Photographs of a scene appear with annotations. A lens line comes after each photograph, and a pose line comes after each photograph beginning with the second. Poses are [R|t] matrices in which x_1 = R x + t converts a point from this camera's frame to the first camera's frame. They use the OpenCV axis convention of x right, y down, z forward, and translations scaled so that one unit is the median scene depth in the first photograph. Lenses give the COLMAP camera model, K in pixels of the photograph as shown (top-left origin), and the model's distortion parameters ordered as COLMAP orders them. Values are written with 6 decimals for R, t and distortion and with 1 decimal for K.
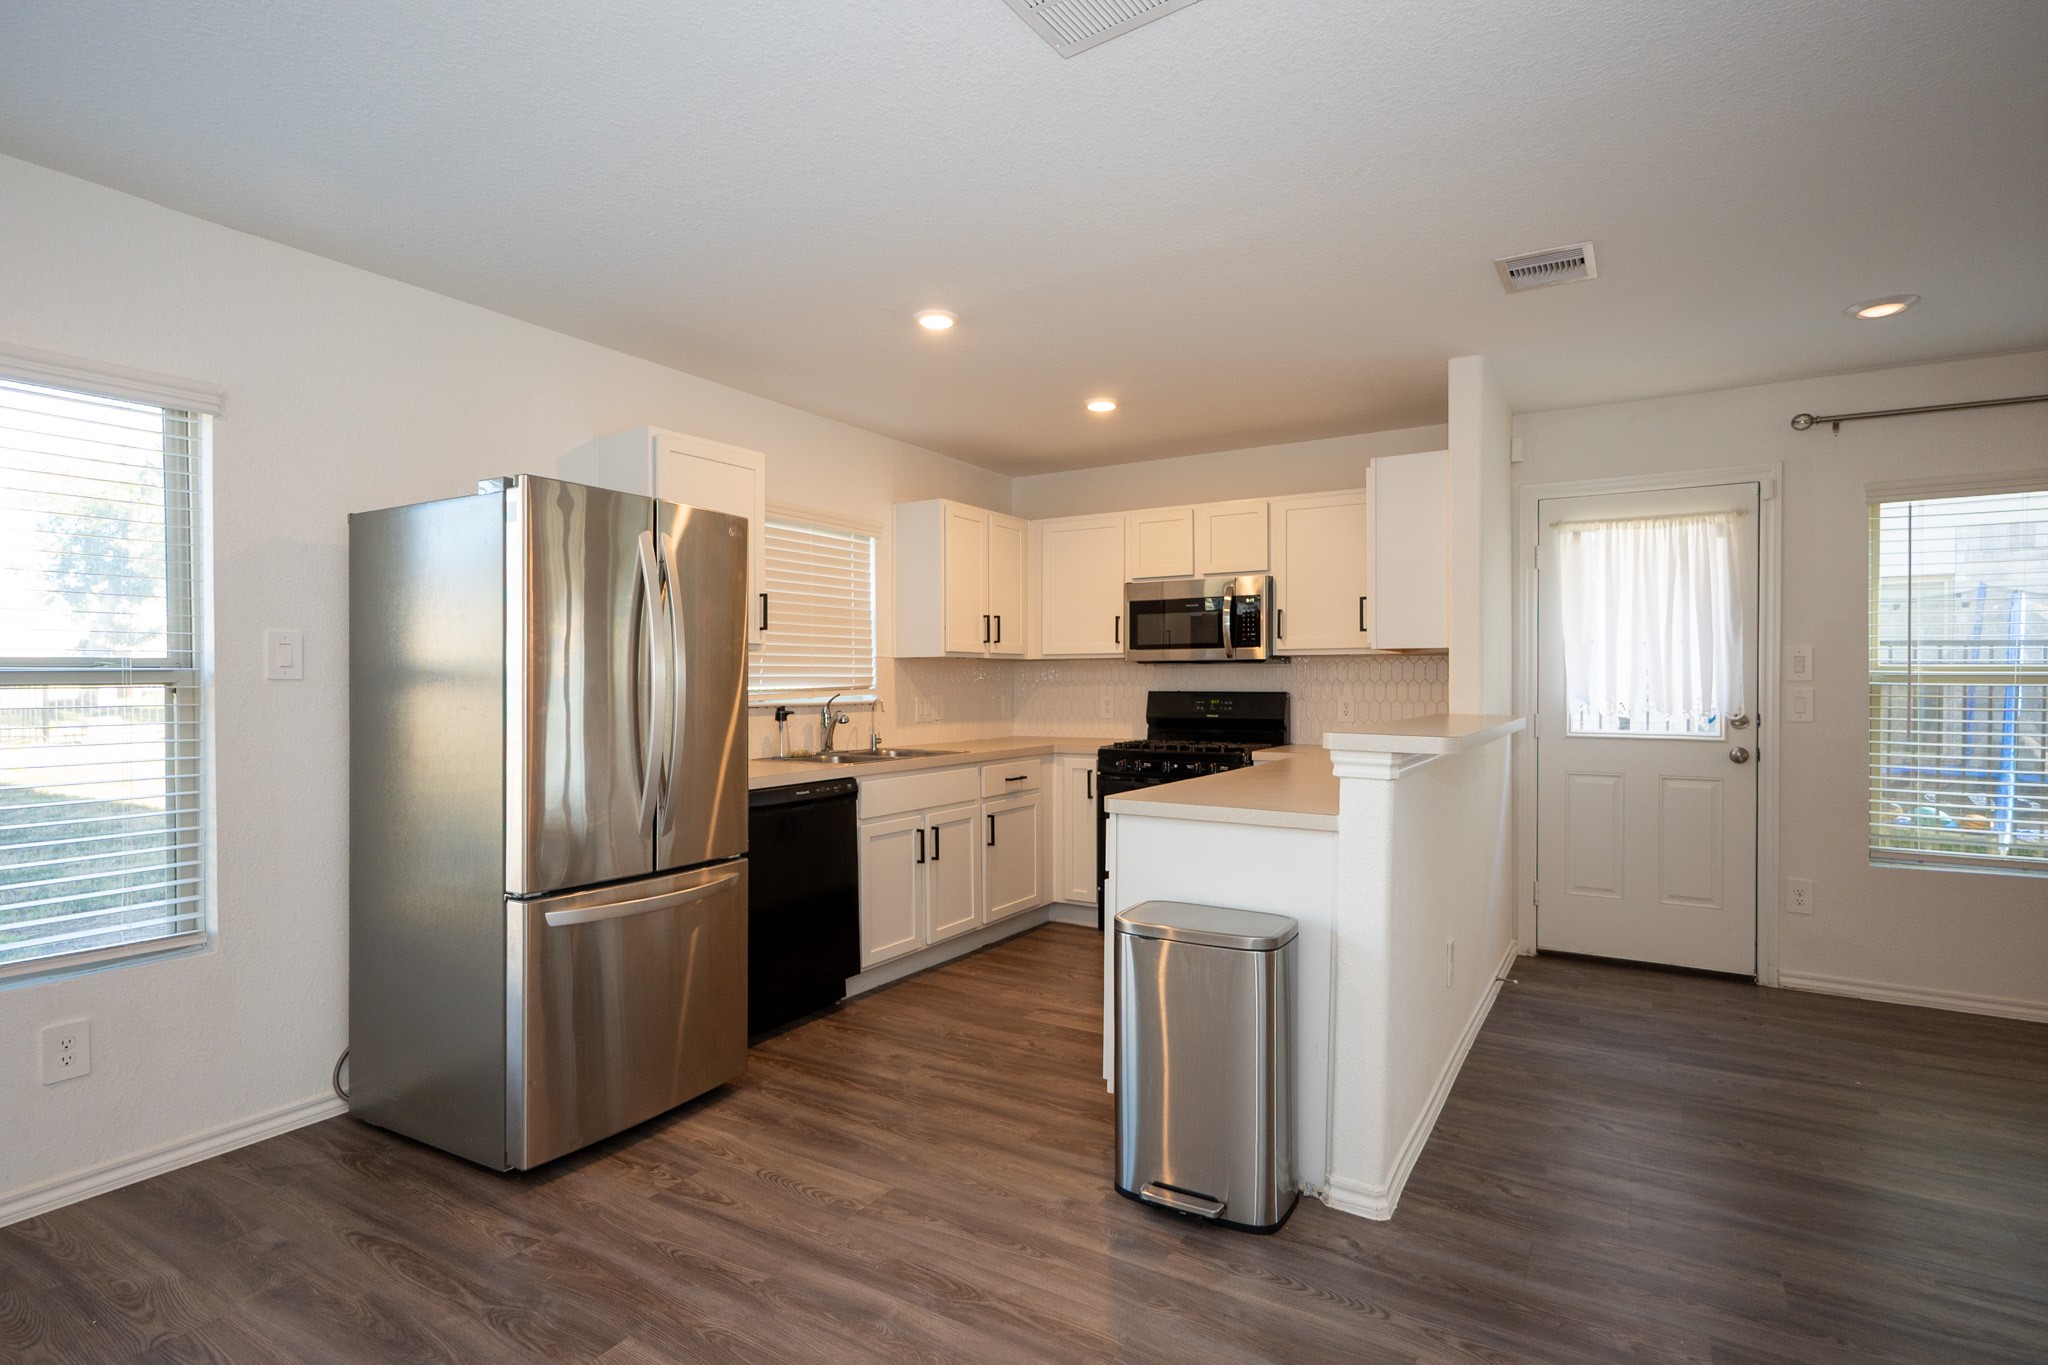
lens RADIAL K [[1033.8, 0, 1024.9], [0, 1033.8, 688.9], [0, 0, 1]] dist [-0.000959, -0.000585]
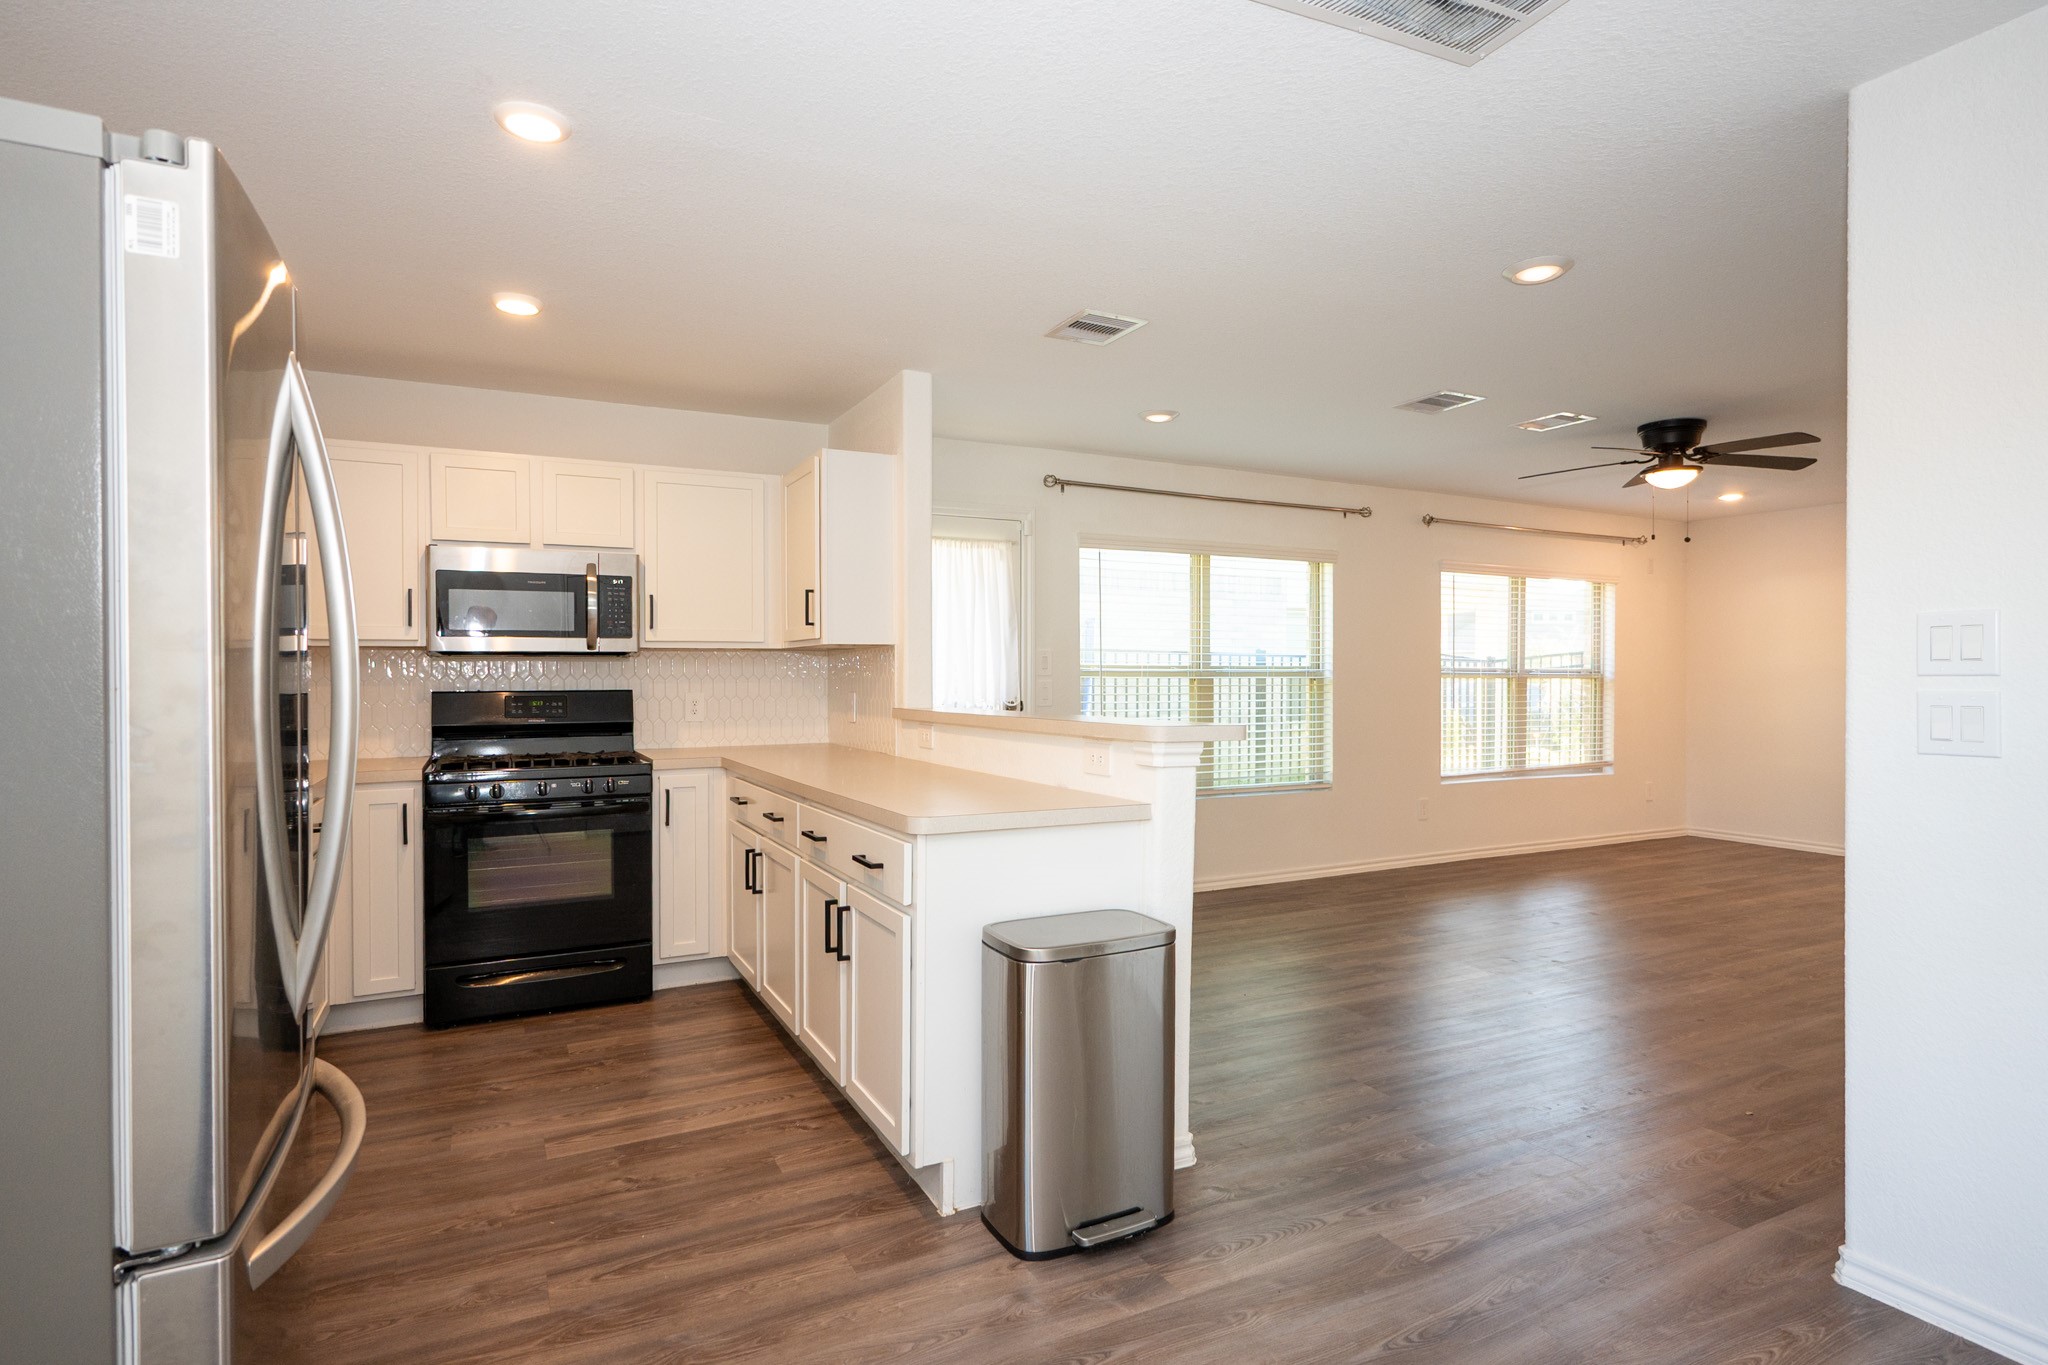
lens RADIAL K [[1042.8, 0, 1024.7], [0, 1042.8, 670.2], [0, 0, 1]] dist [0.001666, 0.000257]
pose [[0.519709, 0.001375, 0.854342, -0.354765], [0.009180, 0.999932, -0.007193, -0.004260], [-0.854294, 0.011581, 0.519661, 0.284547]]
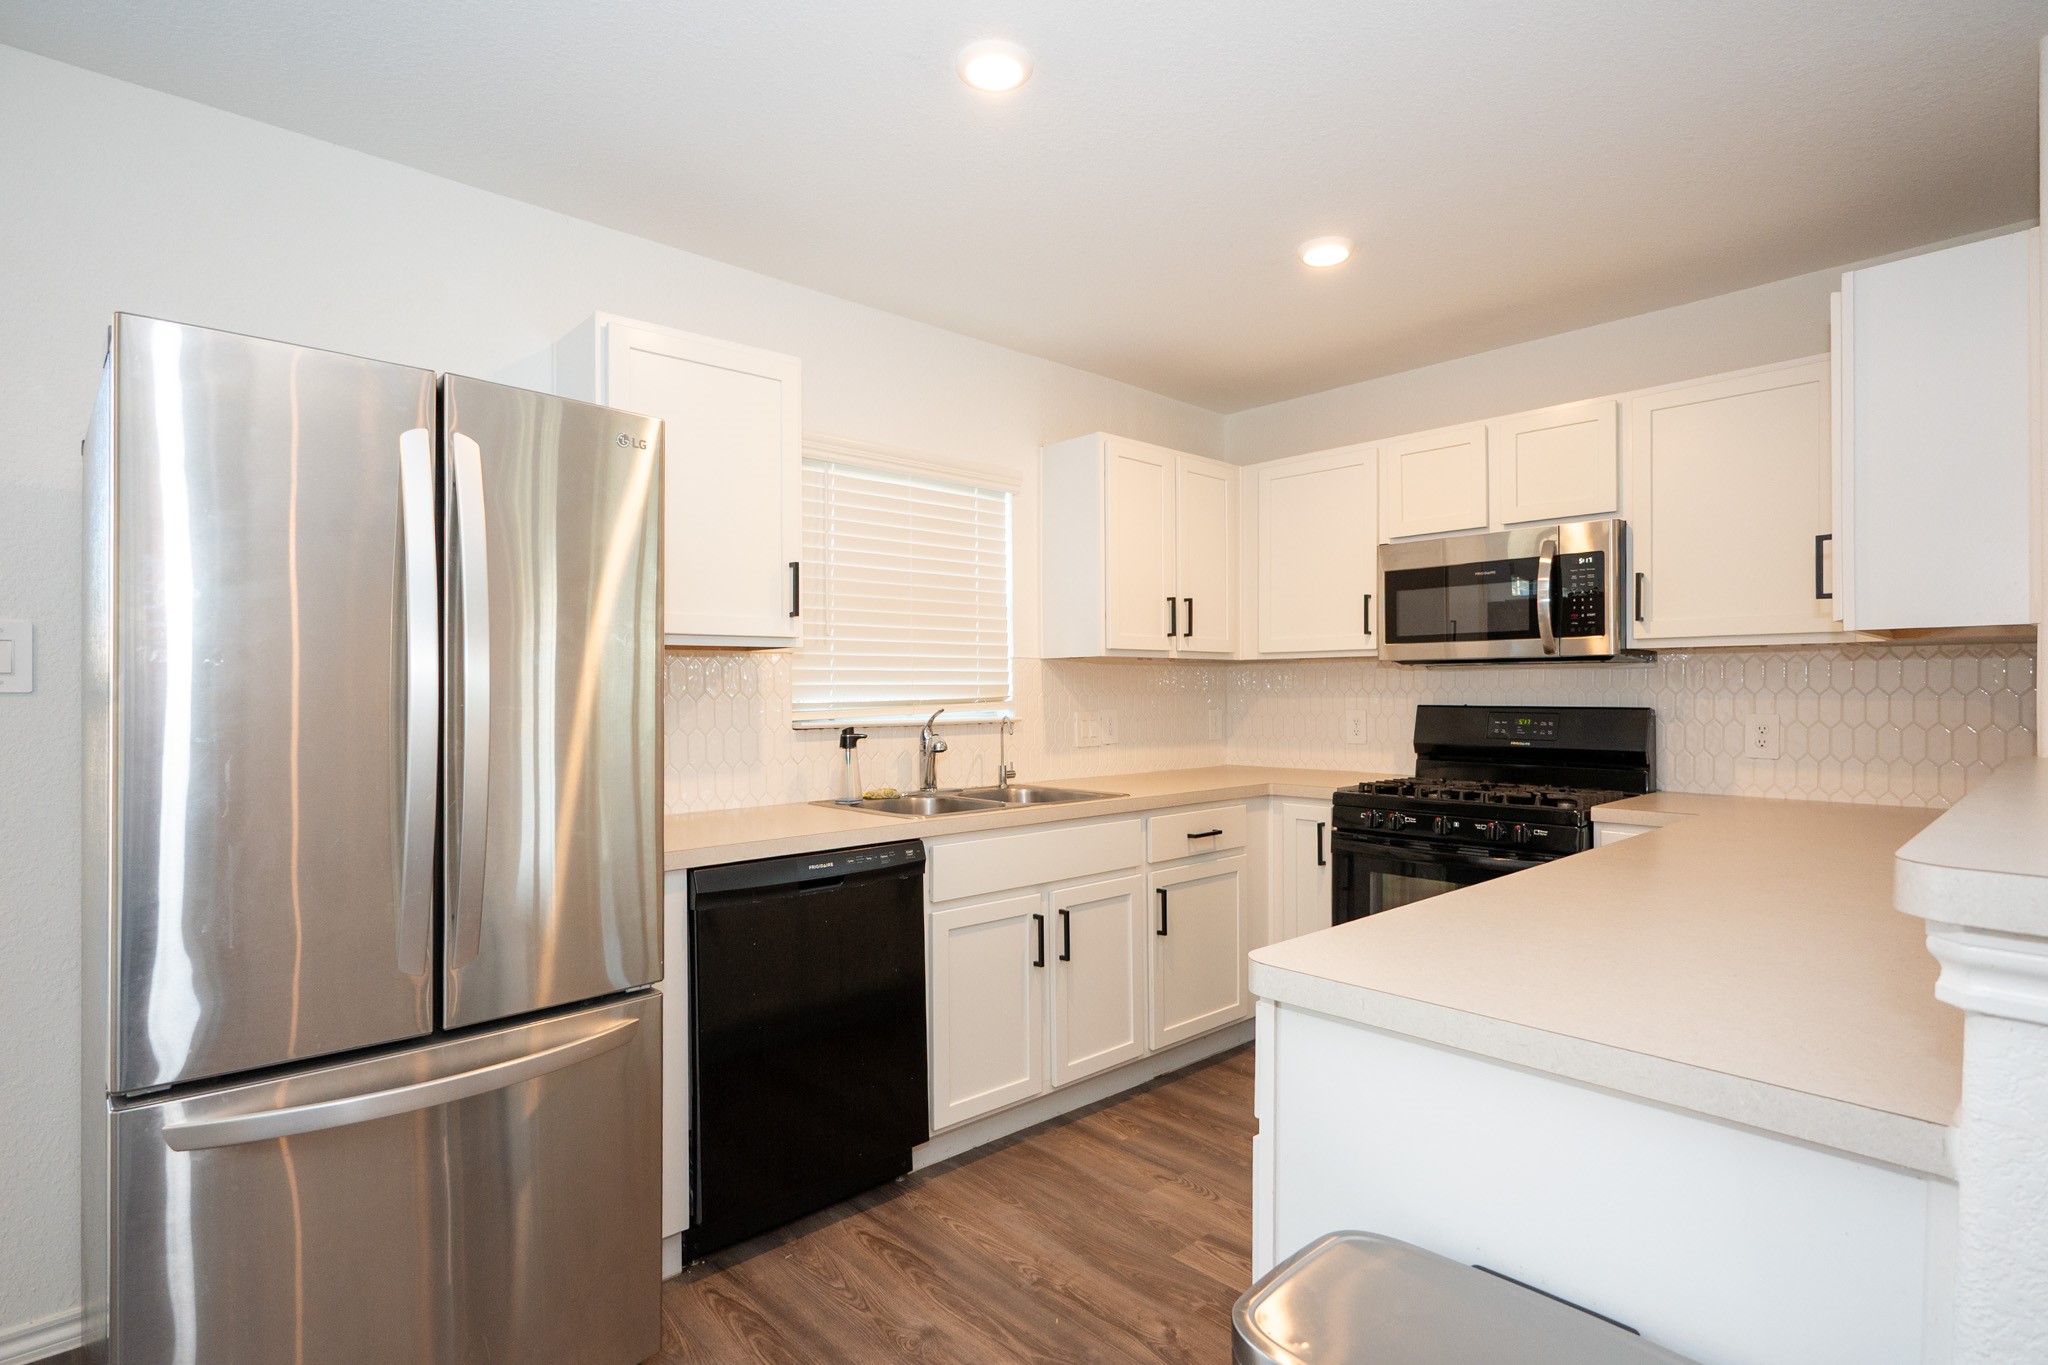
lens RADIAL K [[1033.8, 0, 1024.9], [0, 1033.8, 688.9], [0, 0, 1]] dist [-0.000959, -0.000585]
pose [[0.963660, -0.001626, -0.267126, 0.061200], [-0.000315, 0.999974, -0.007222, -0.003882], [0.267131, 0.007044, 0.963634, 0.323646]]
